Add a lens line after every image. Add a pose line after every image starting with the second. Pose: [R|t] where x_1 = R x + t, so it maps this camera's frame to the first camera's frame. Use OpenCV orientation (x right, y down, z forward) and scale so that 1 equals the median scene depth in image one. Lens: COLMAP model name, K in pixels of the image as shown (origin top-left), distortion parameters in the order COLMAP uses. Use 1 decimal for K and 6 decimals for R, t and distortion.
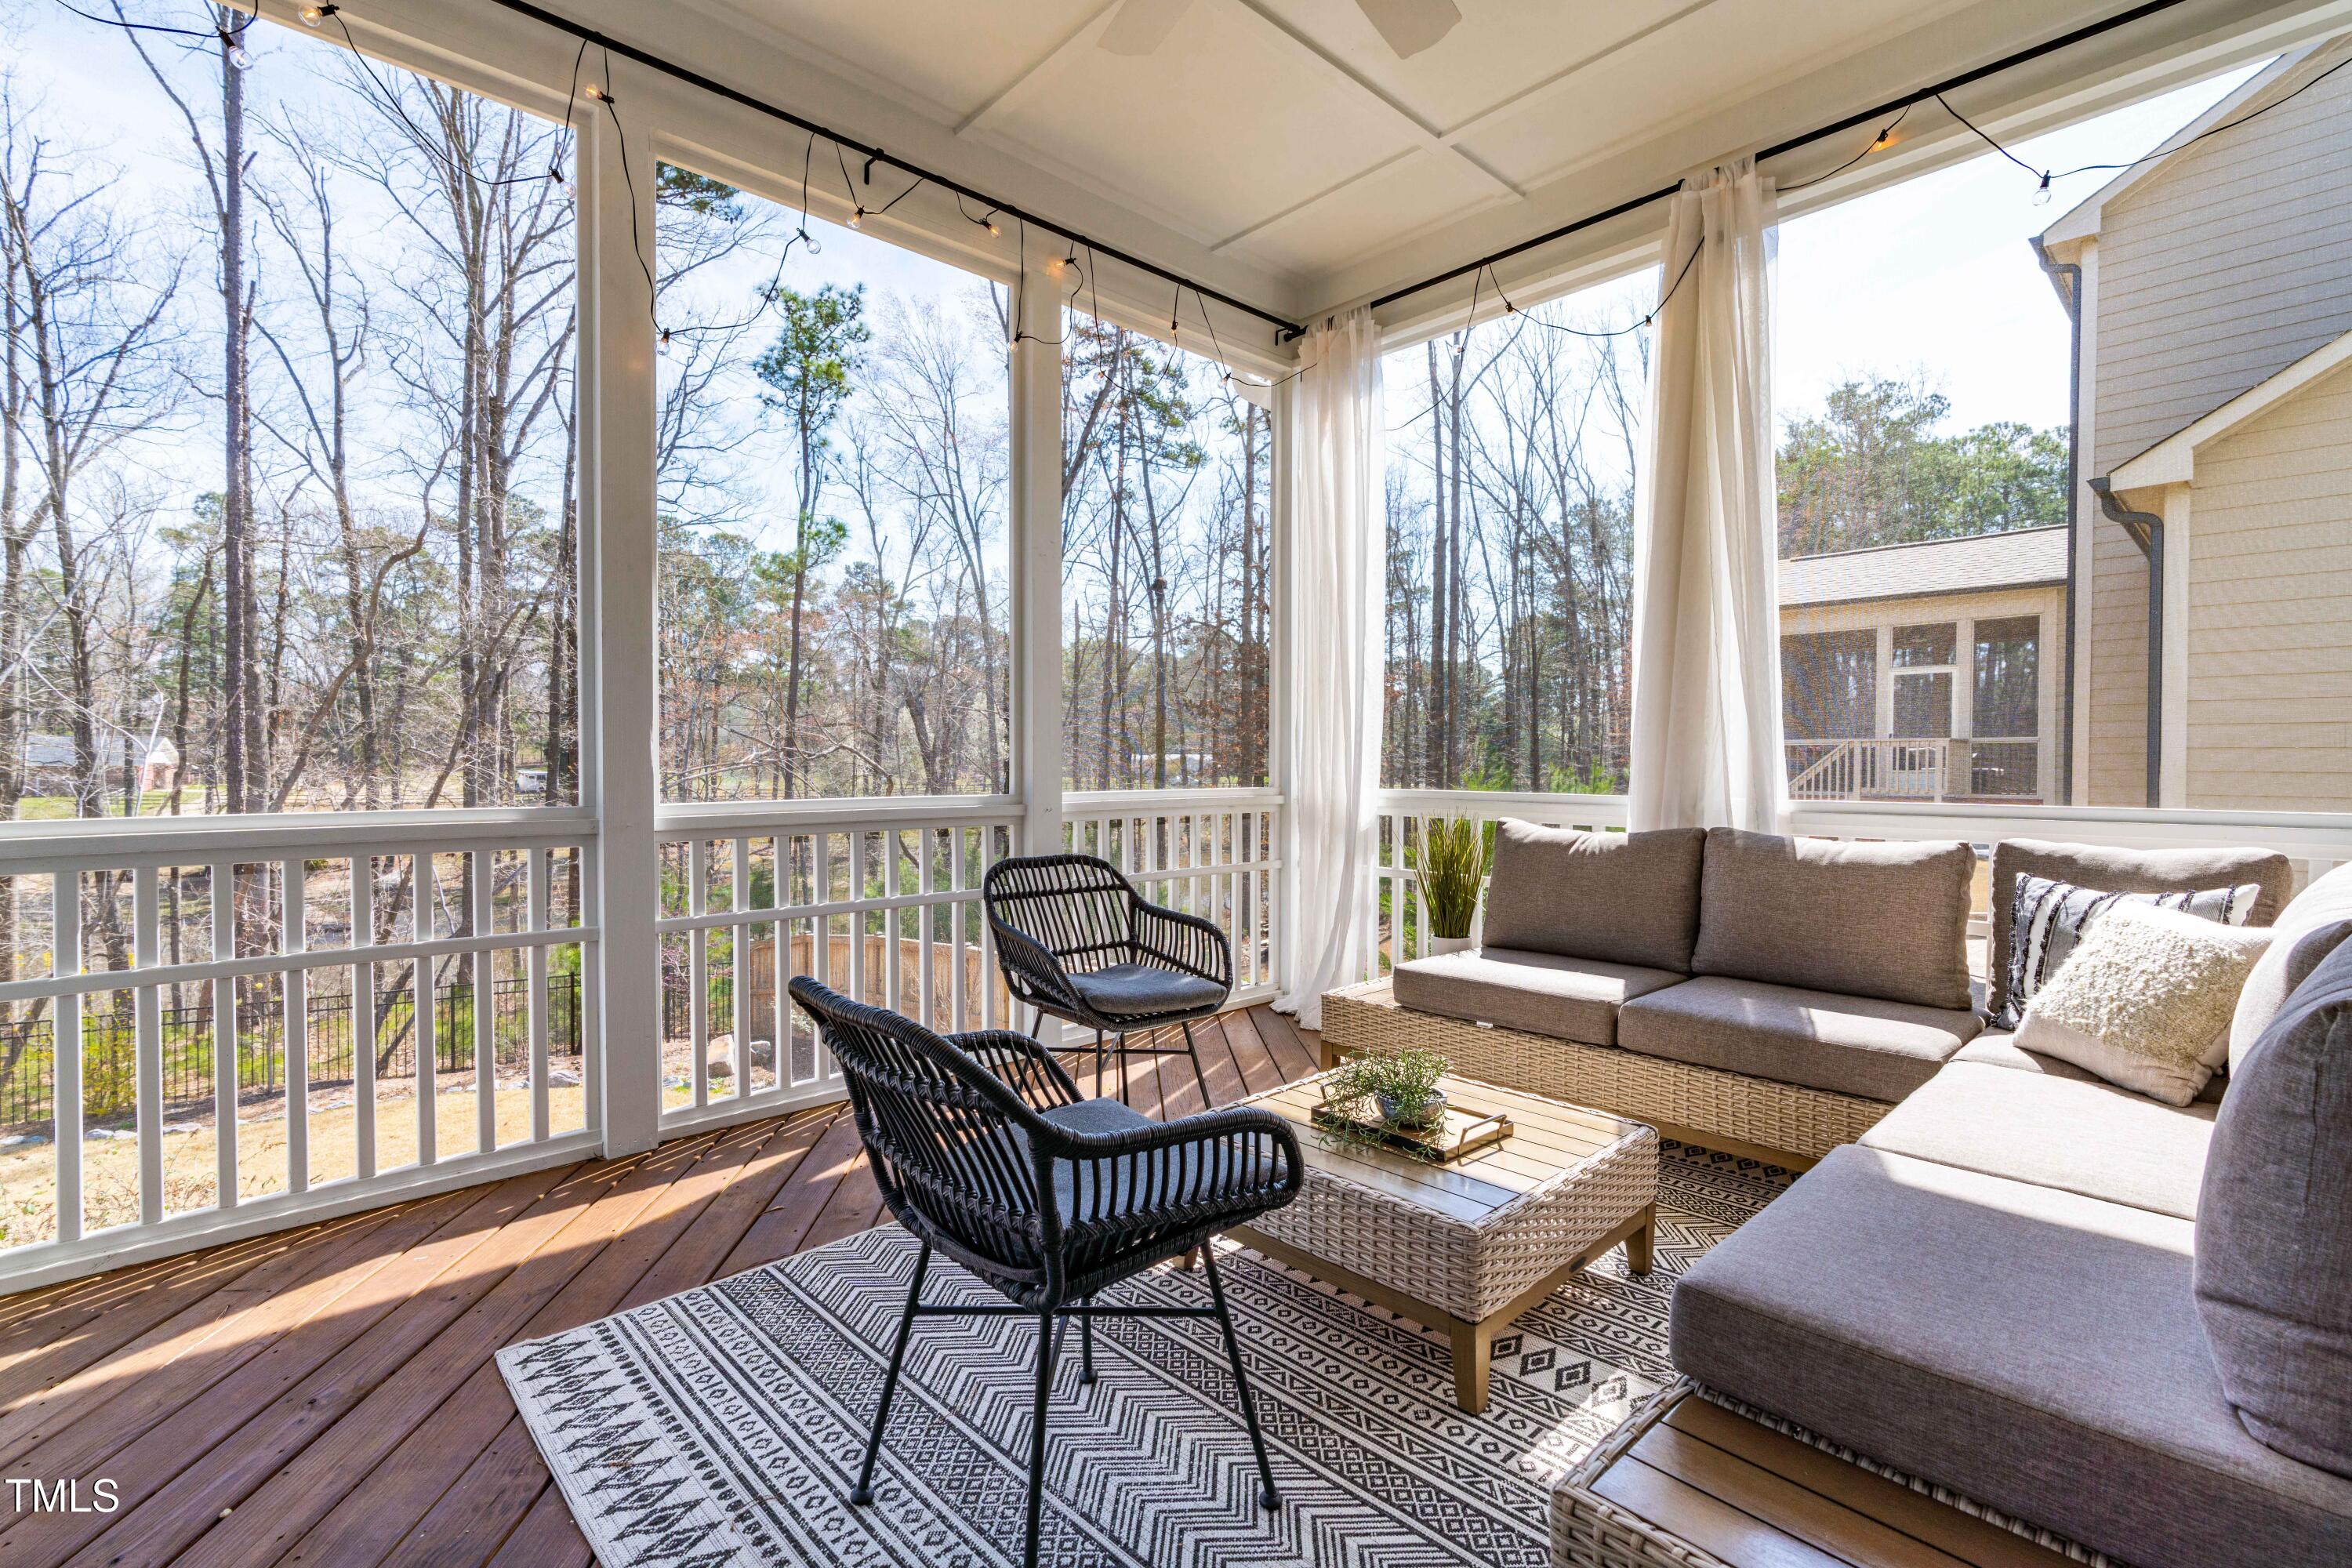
lens RADIAL K [[1077.0, 0, 1181.8], [0, 1077.0, 785.7], [0, 0, 1]] dist [-0.005728, 0.003457]
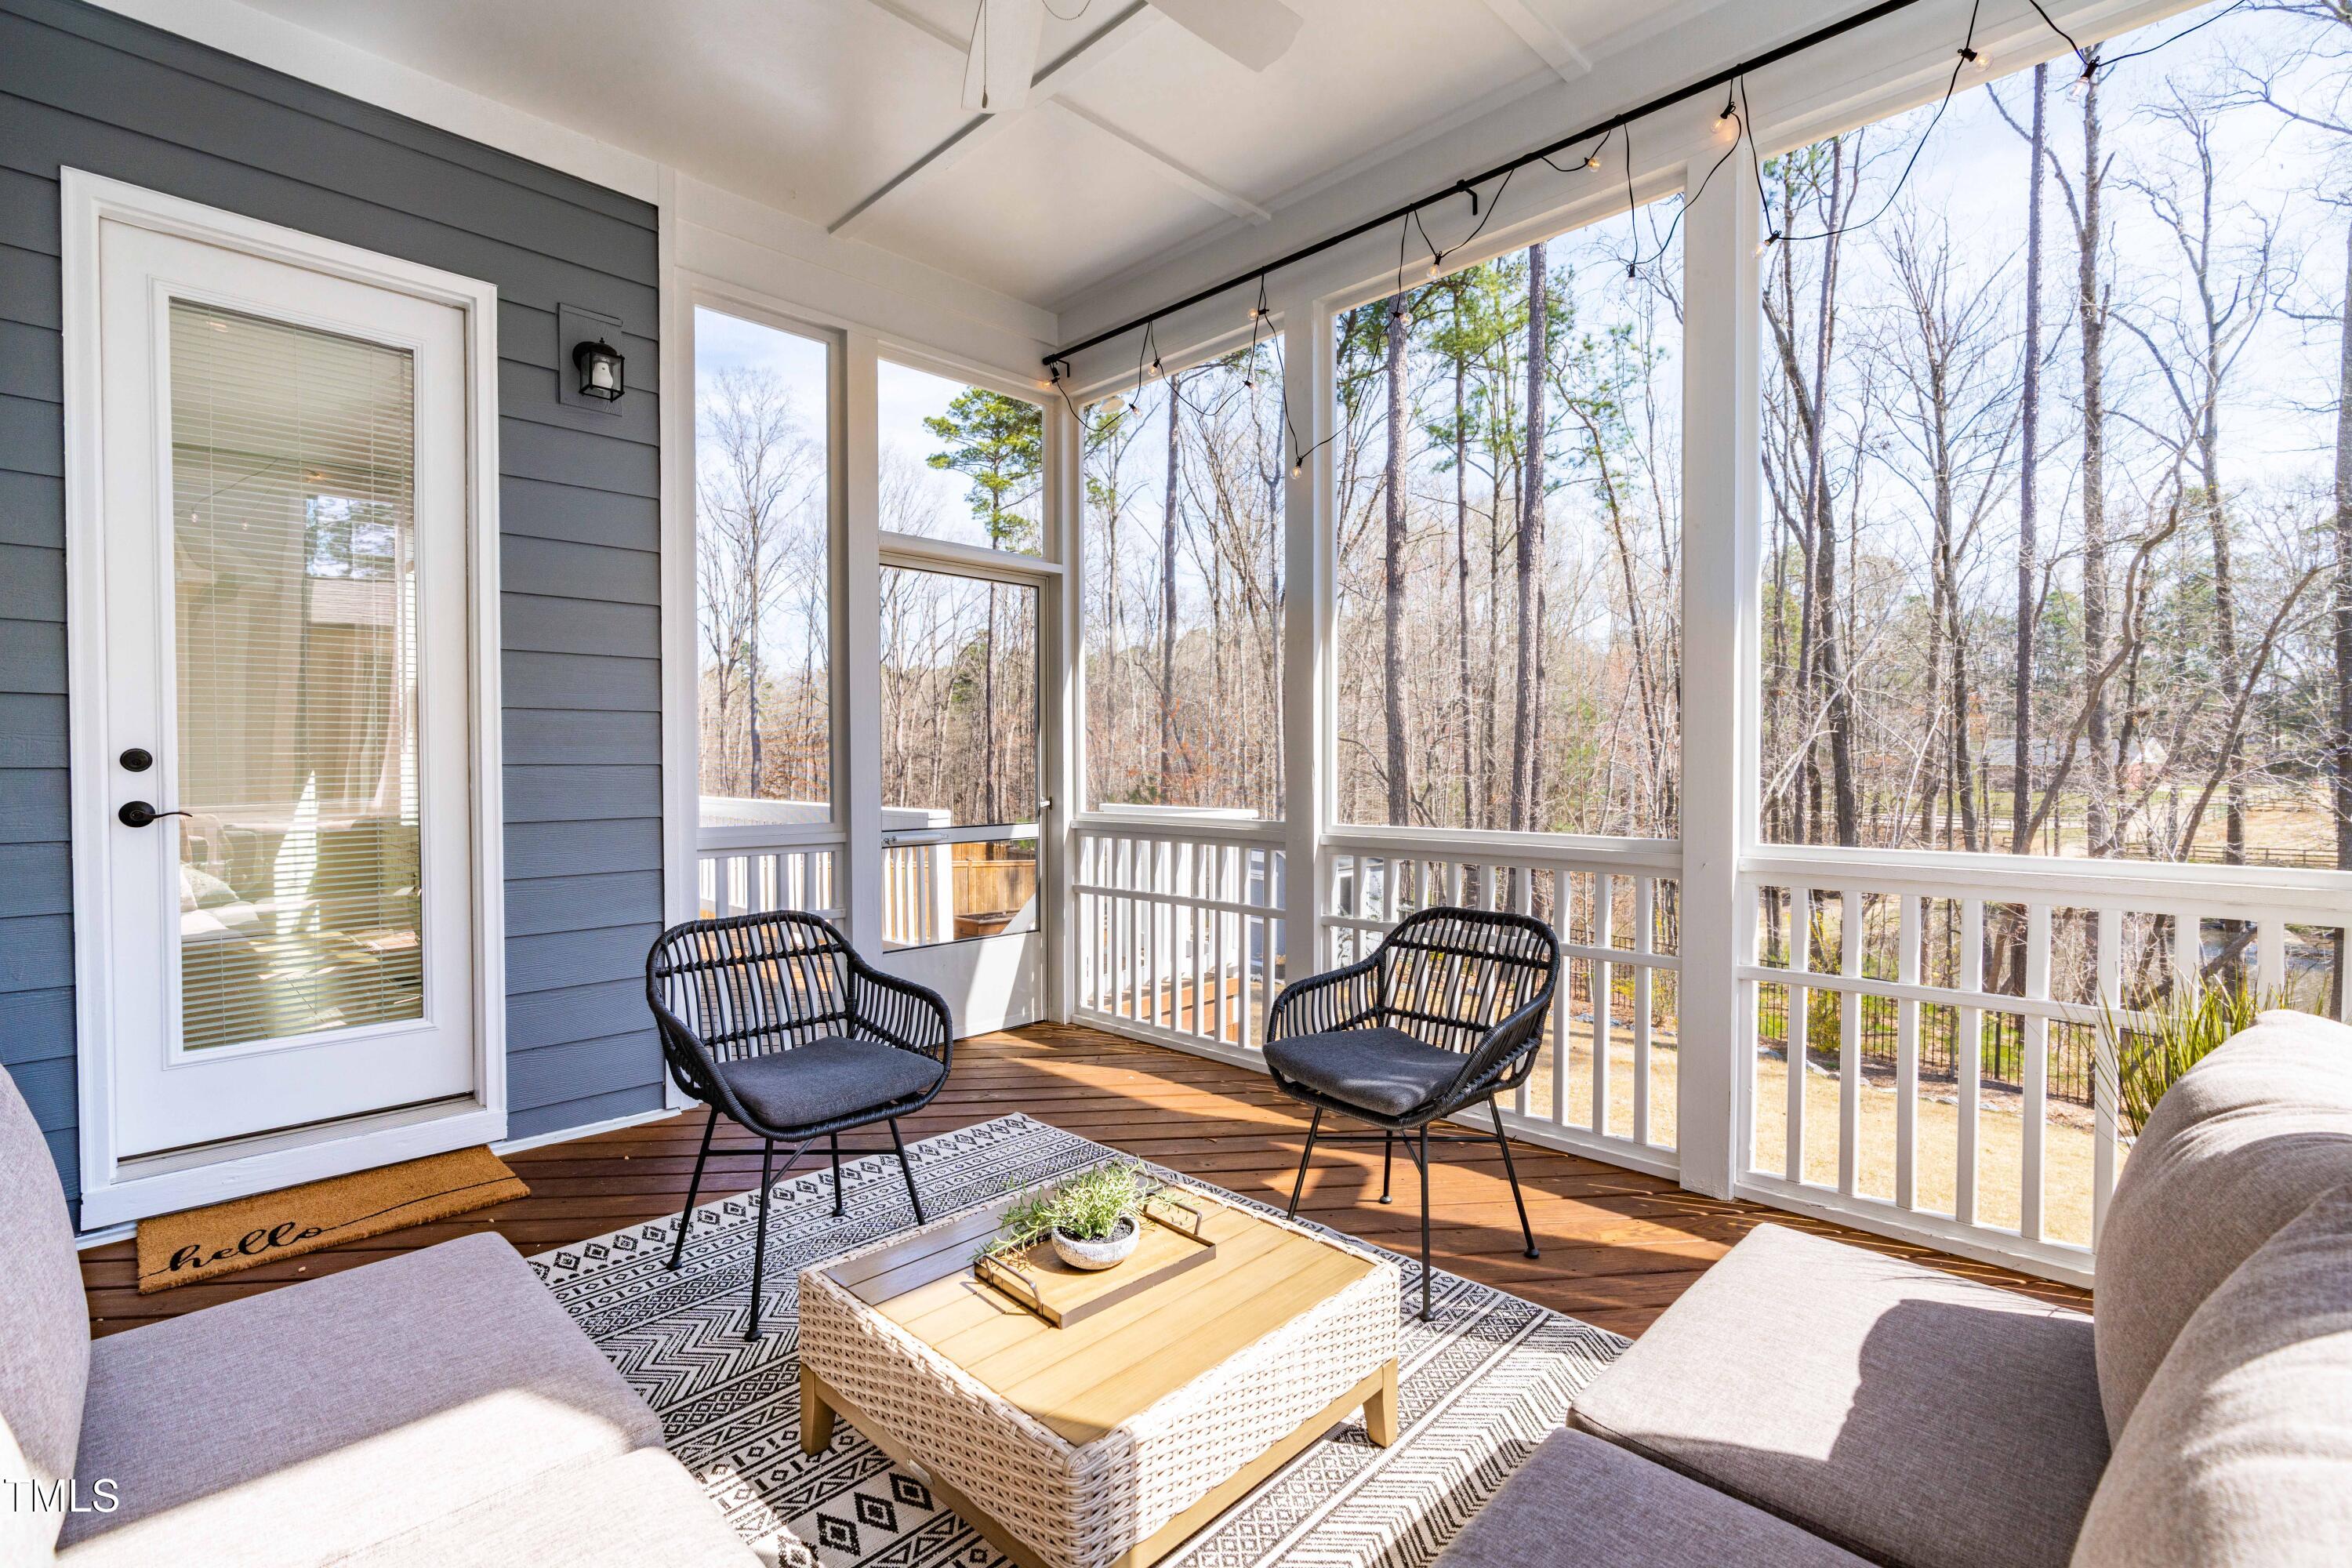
lens RADIAL K [[1077.0, 0, 1184.2], [0, 1077.0, 782.6], [0, 0, 1]] dist [-0.005728, 0.003457]
pose [[0.030233, 0.020294, -0.999337, 0.546882], [-0.020527, 0.999596, 0.019679, -0.037687], [0.999332, 0.019918, 0.030637, 0.550678]]
